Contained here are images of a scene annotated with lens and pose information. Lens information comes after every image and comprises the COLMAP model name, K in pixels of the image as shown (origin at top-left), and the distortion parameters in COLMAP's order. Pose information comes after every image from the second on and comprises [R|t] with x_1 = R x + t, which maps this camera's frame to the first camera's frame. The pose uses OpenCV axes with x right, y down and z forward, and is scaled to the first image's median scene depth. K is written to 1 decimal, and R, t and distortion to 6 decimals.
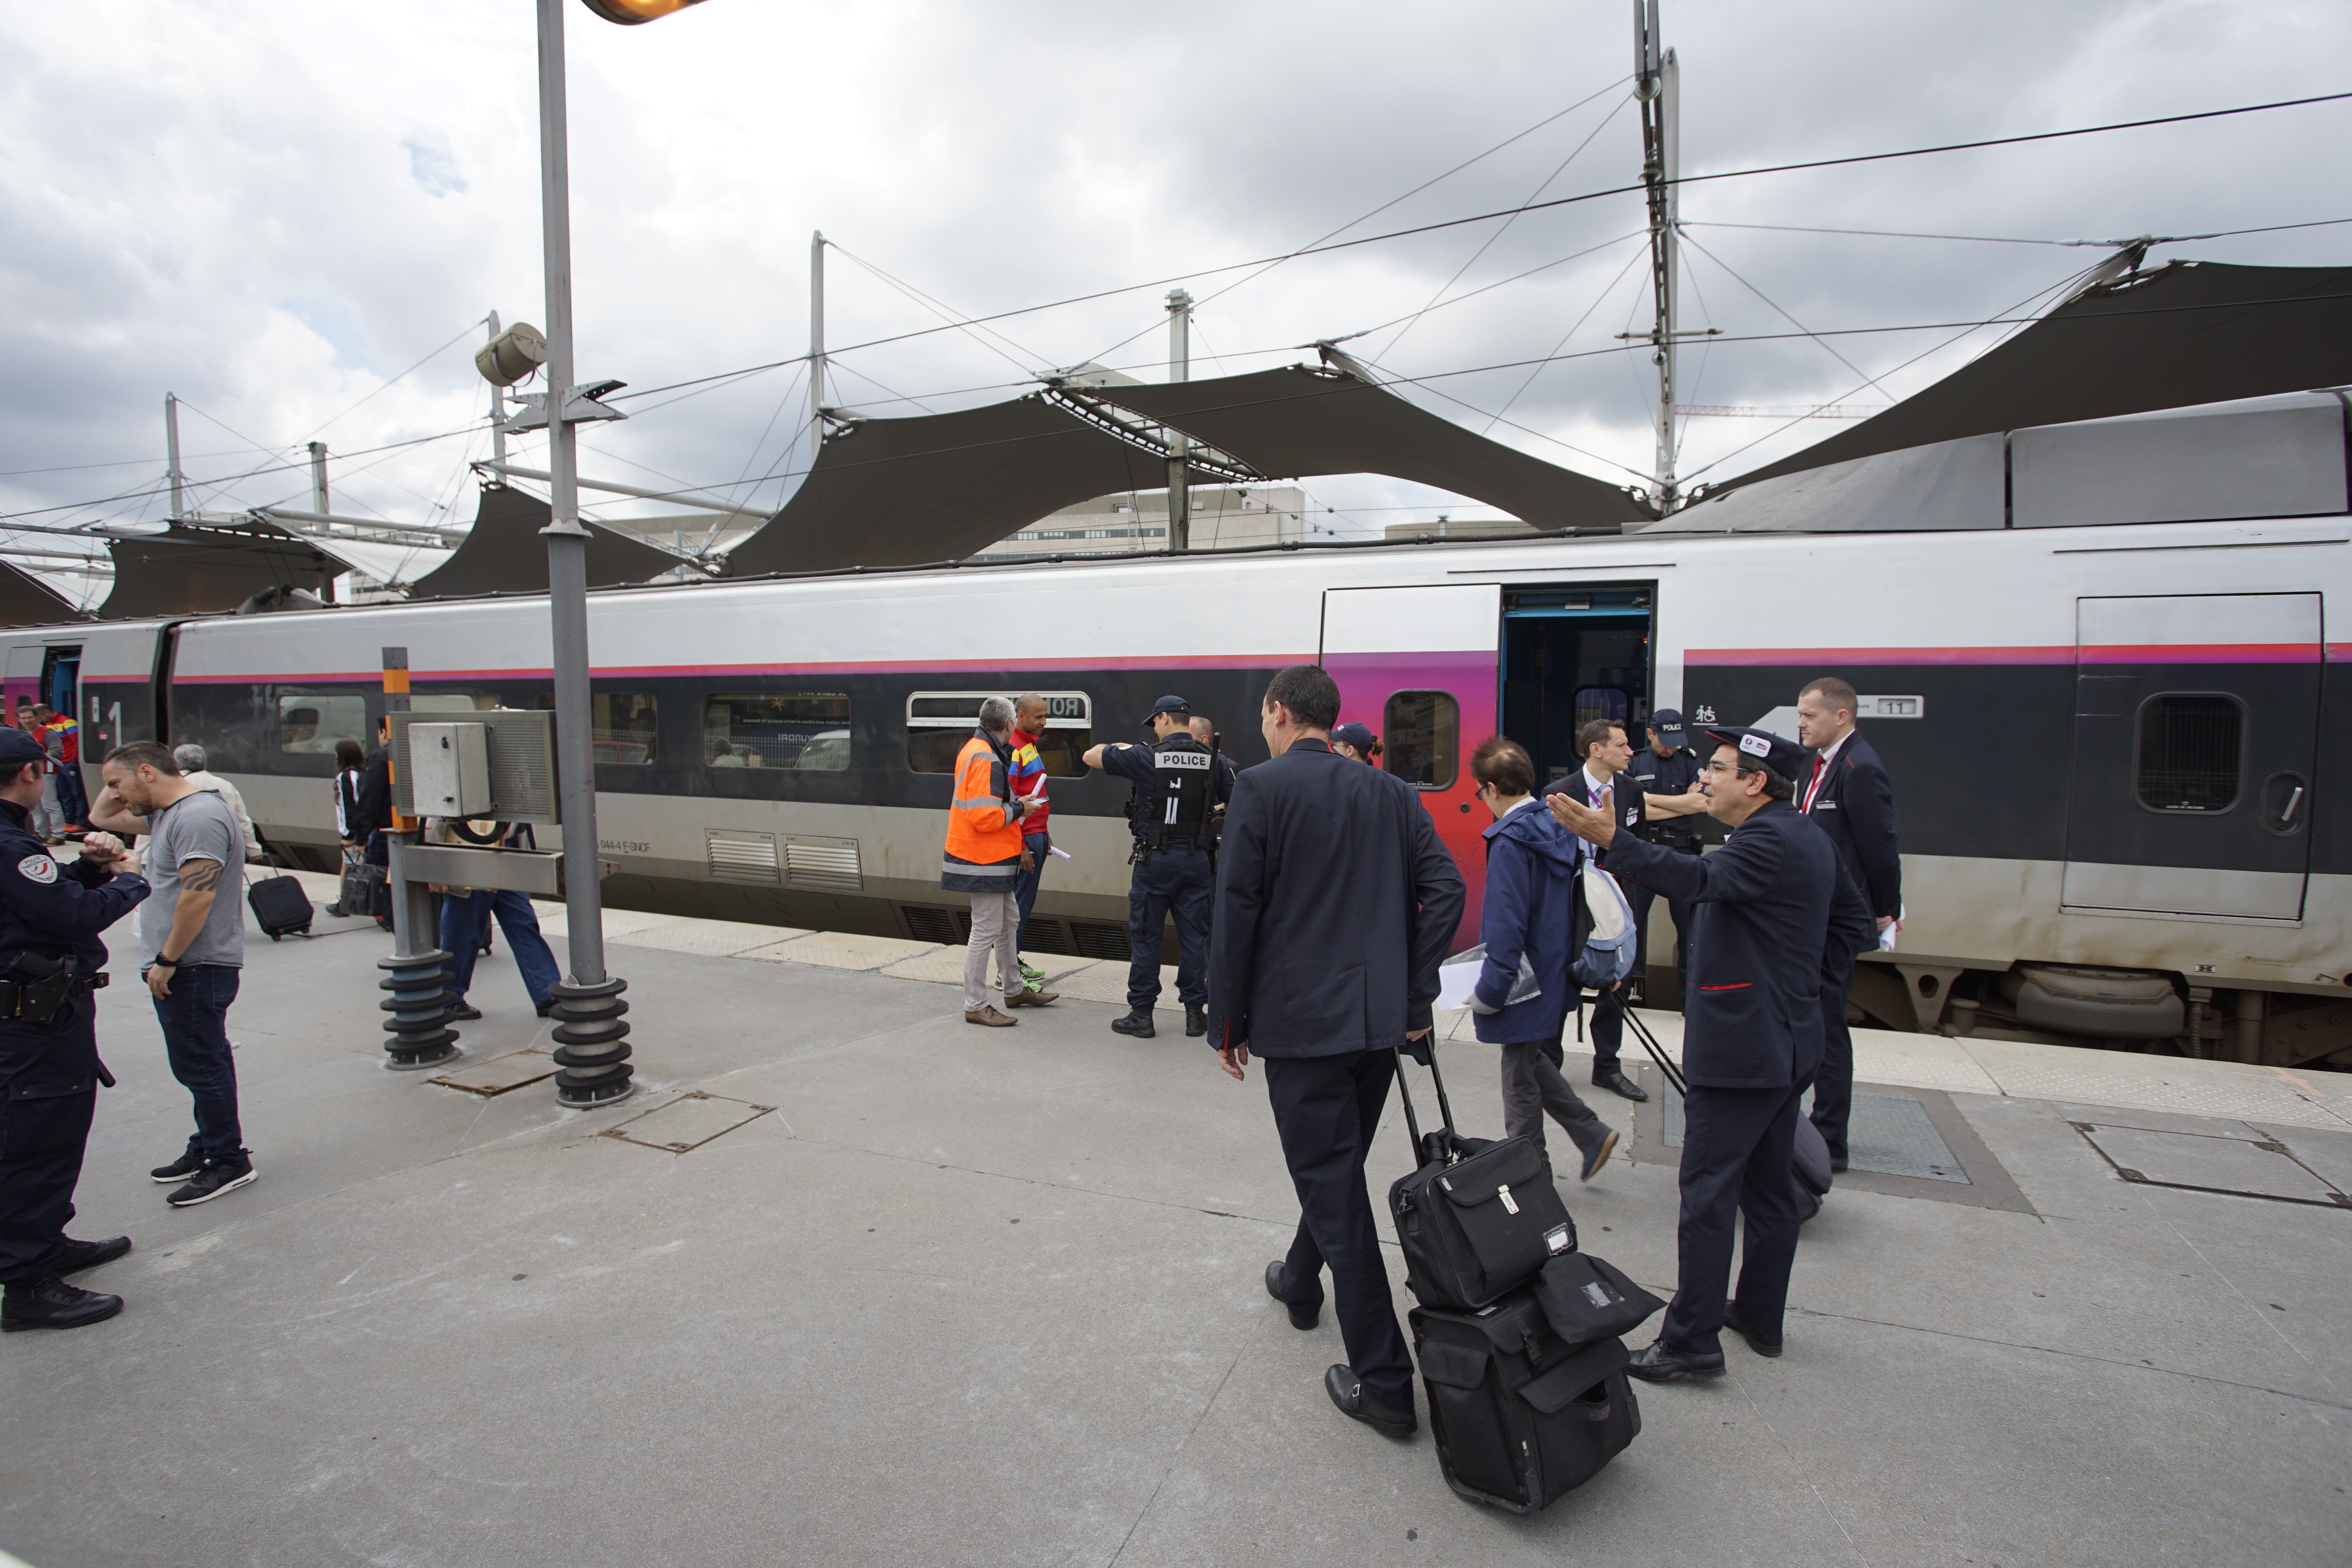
lens RADIAL K [[1198.9, 0, 1176.0], [0, 1198.9, 784.0], [0, 0, 1]] dist [-0.062720, 0.030398]
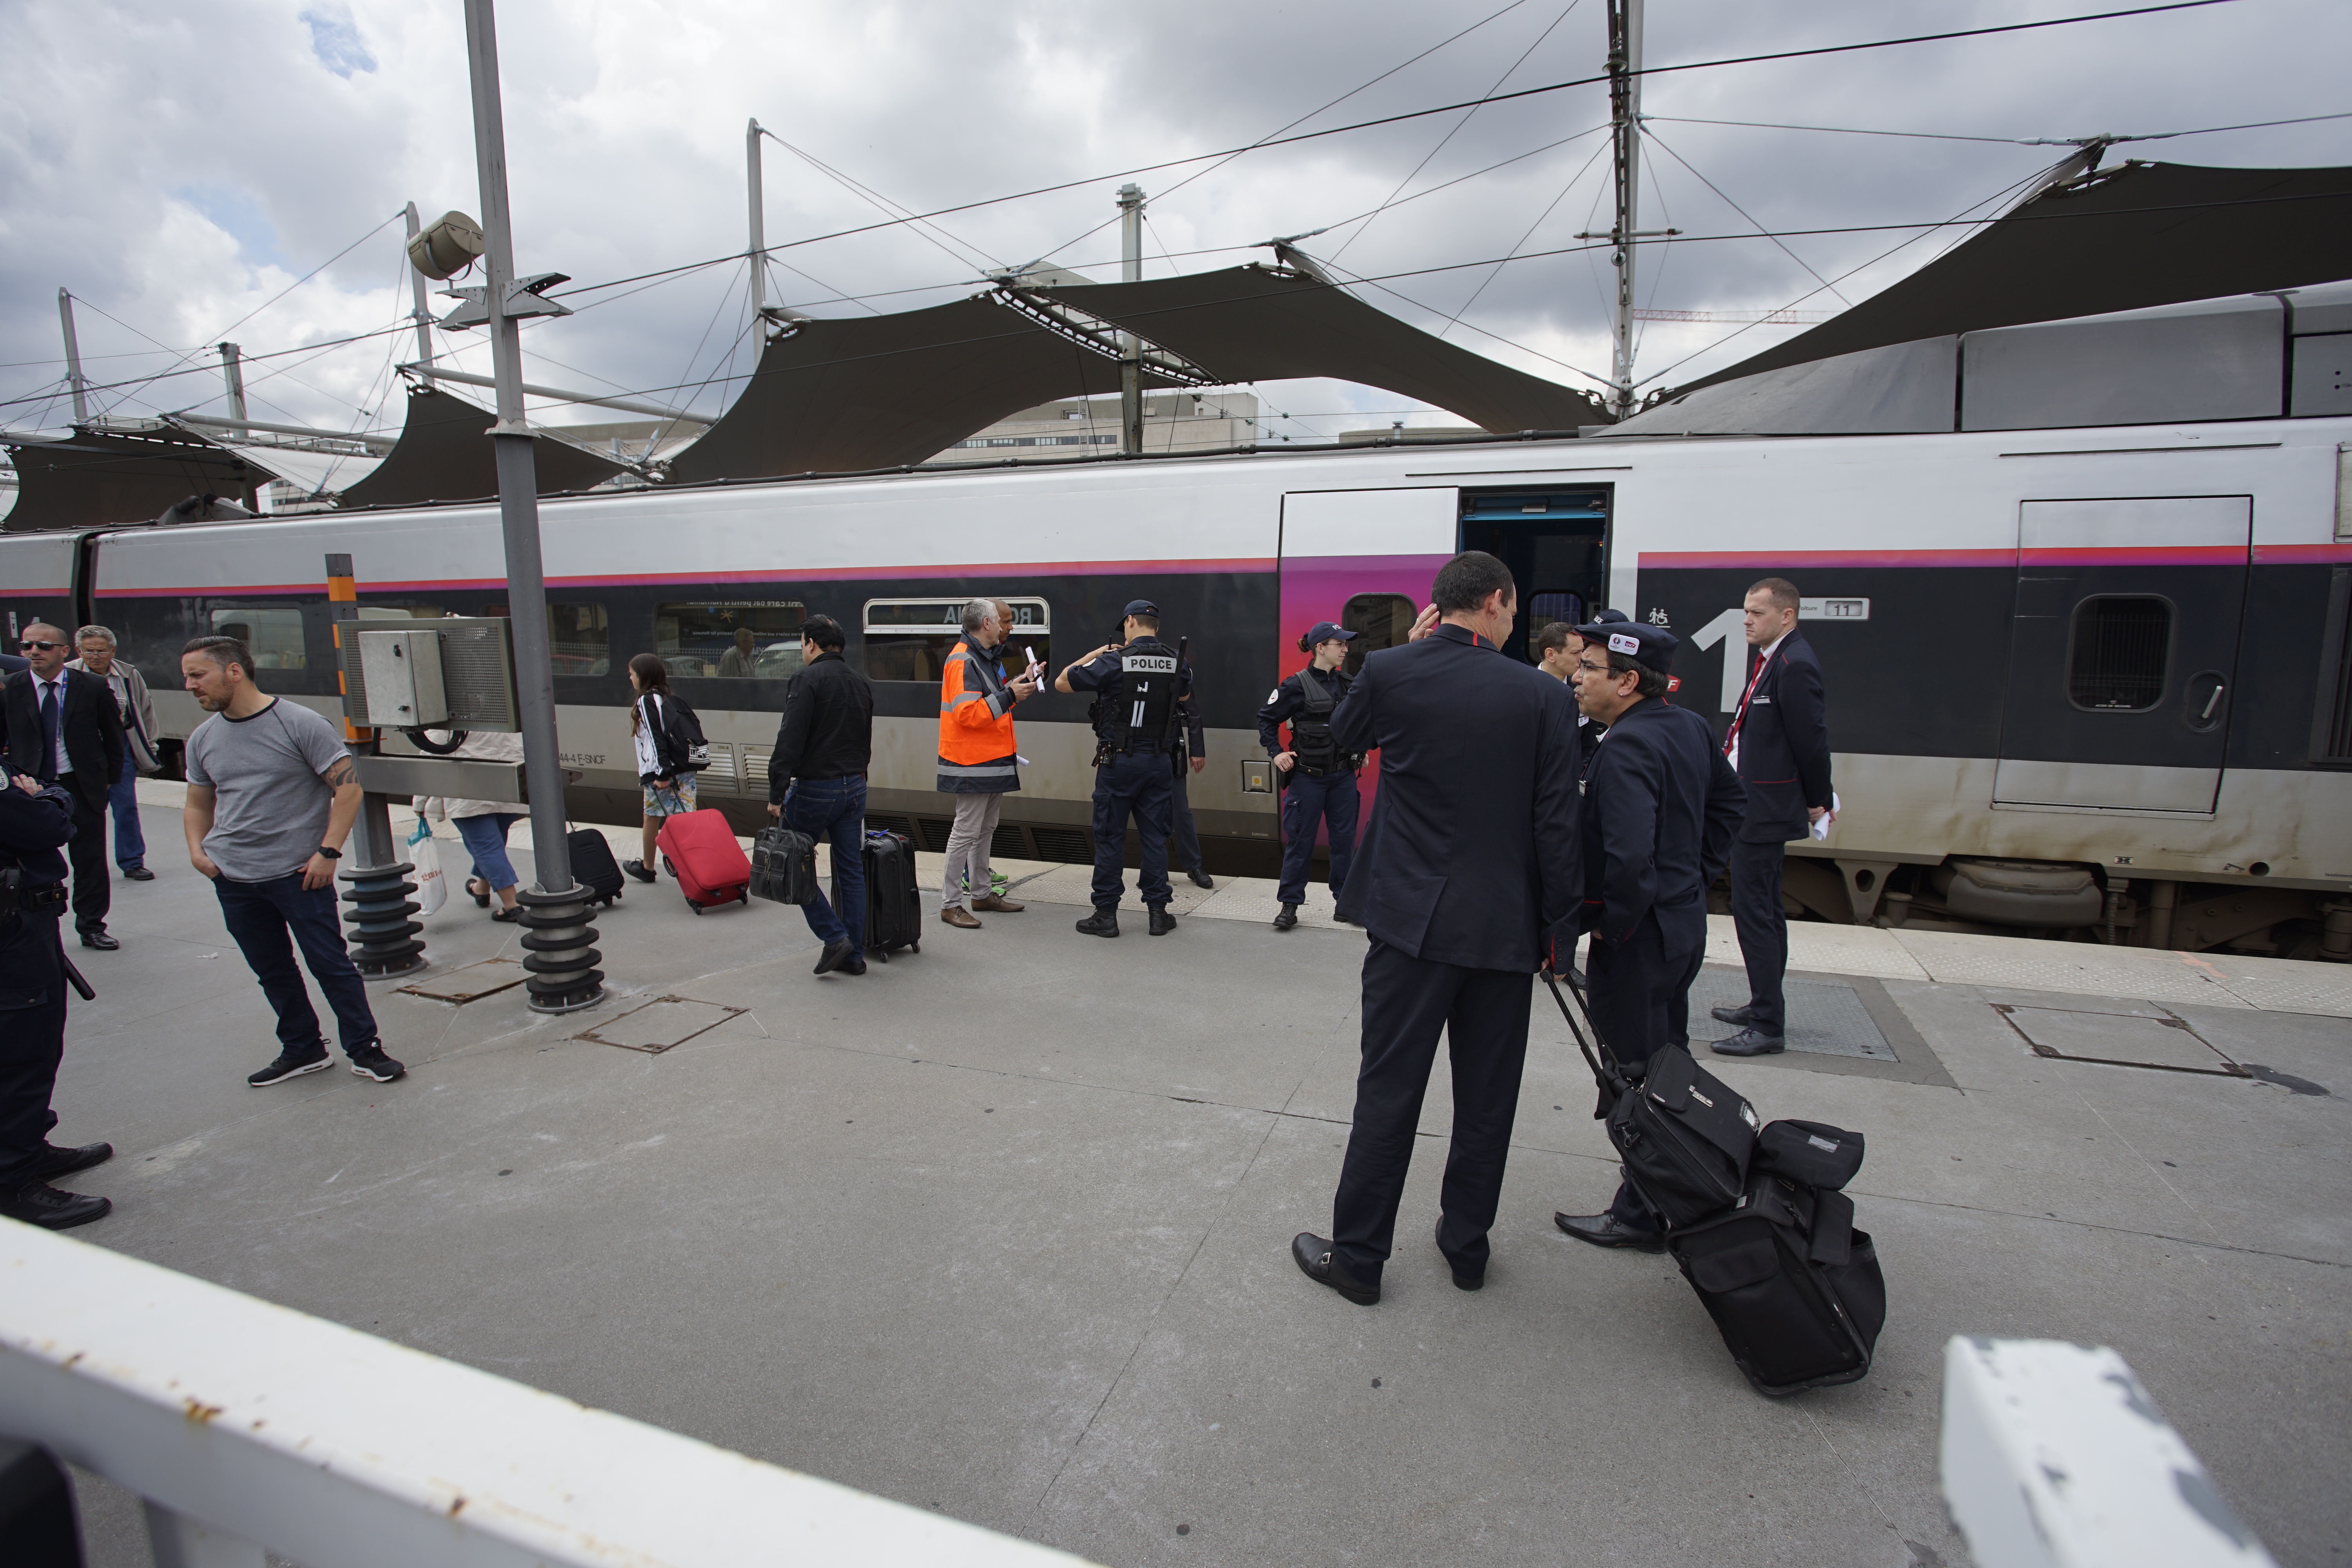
lens RADIAL K [[1197.5, 0, 1172.5], [0, 1197.5, 789.2], [0, 0, 1]] dist [-0.063768, 0.031674]
pose [[0.999328, -0.009673, 0.035350, -0.006805], [0.006899, 0.996949, 0.077748, 0.007004], [-0.035995, -0.077452, 0.996346, -0.008296]]
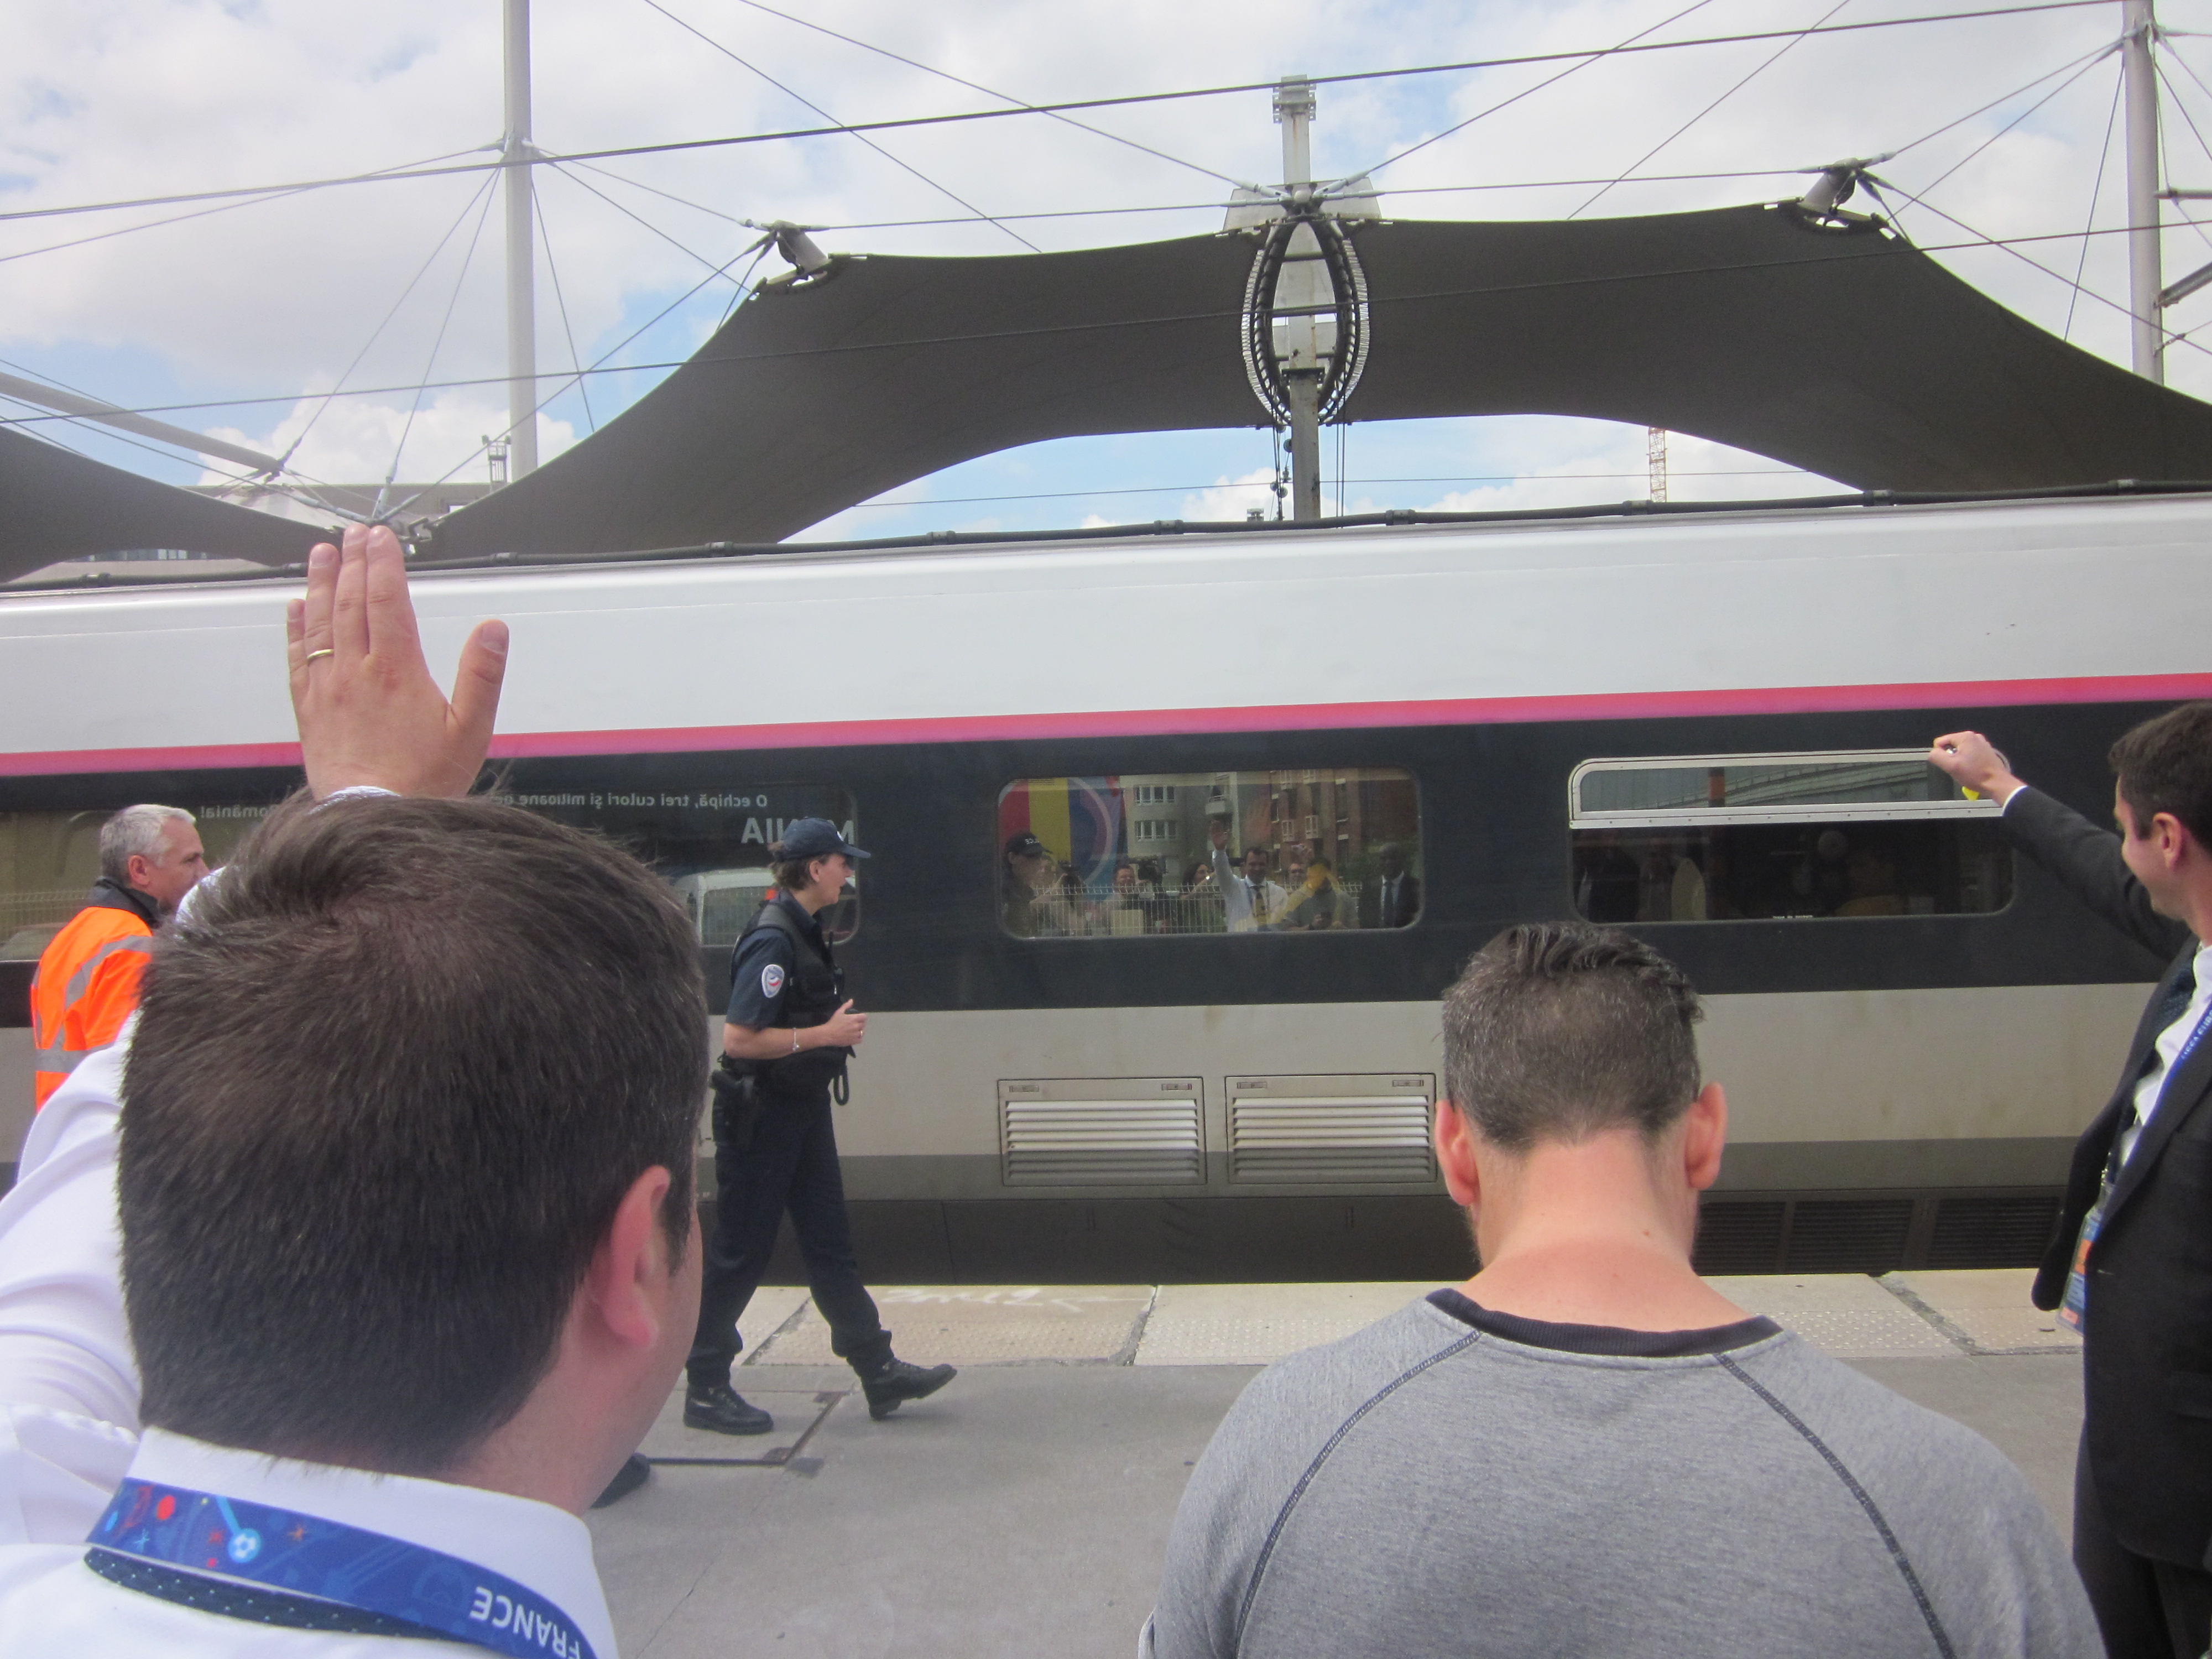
lens RADIAL K [[1943.0, 0, 1155.0], [0, 1943.0, 773.6], [0, 0, 1]] dist [-0.037537, 0.004353]
pose [[0.946551, -0.027184, 0.321407, -0.904831], [0.055150, 0.995409, -0.078230, -0.026923], [-0.317804, 0.091774, 0.943704, 0.435830]]
